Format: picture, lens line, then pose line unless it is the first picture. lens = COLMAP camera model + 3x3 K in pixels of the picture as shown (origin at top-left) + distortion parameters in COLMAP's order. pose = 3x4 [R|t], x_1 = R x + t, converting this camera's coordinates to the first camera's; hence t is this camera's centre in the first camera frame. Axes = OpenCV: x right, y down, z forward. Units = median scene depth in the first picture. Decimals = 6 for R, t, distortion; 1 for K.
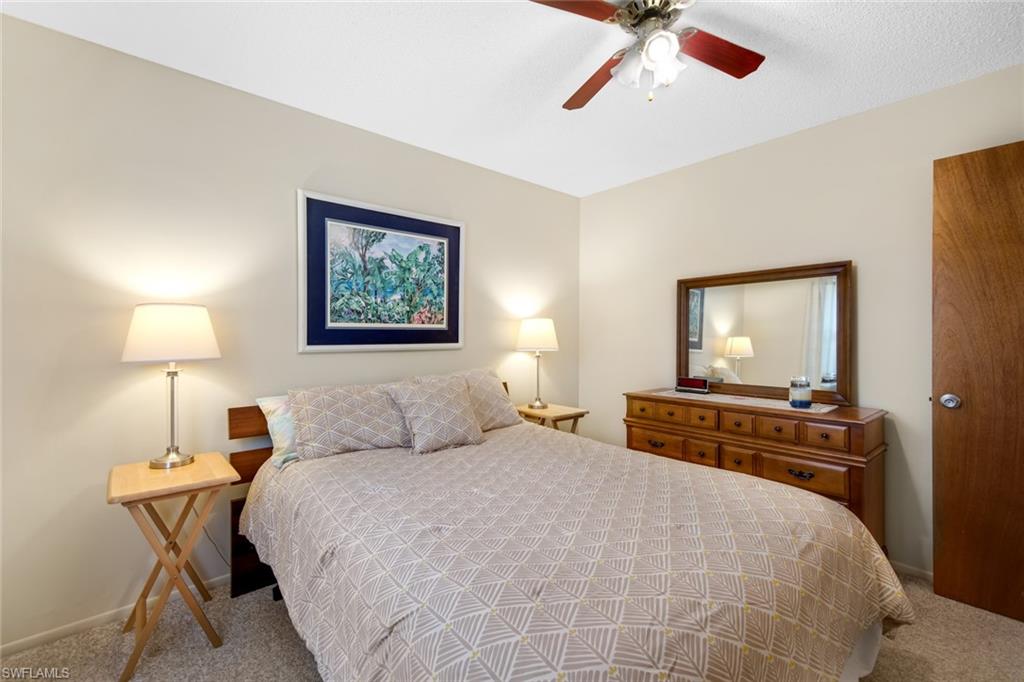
lens RADIAL K [[496.7, 0, 511.9], [0, 496.7, 339.2], [0, 0, 1]] dist [0.028243, 0.000231]
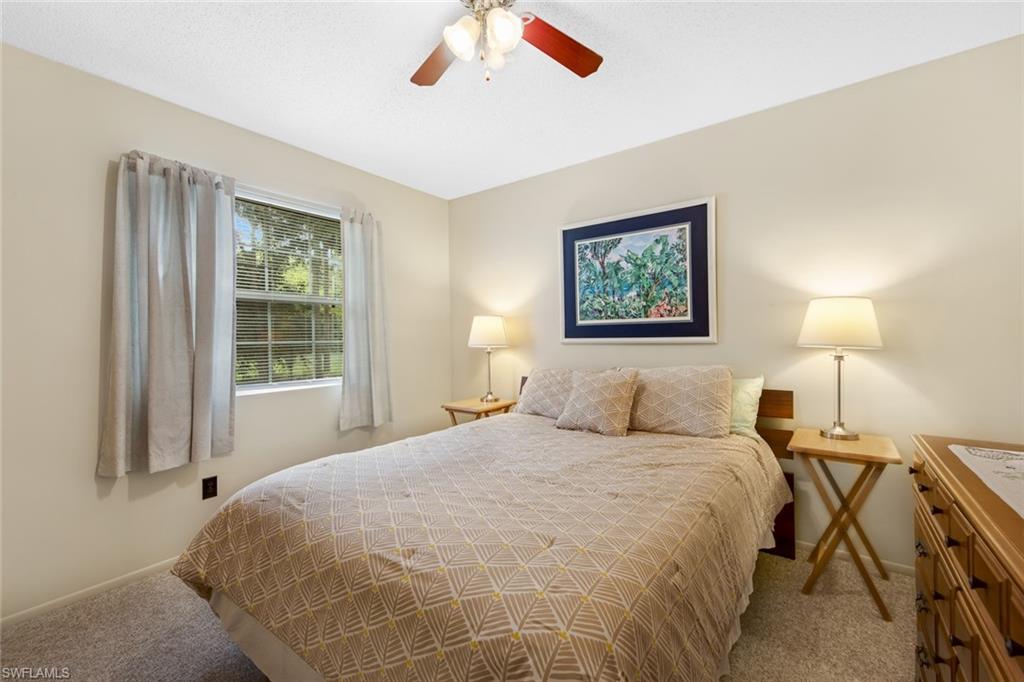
lens RADIAL K [[414.5, 0, 512.9], [0, 414.5, 341.6], [0, 0, 1]] dist [0.019933, -0.003068]
pose [[0.165303, 0.021483, -0.986009, 0.604193], [0.015567, 0.999581, 0.024388, -0.006897], [0.986120, -0.019381, 0.164899, 0.580586]]
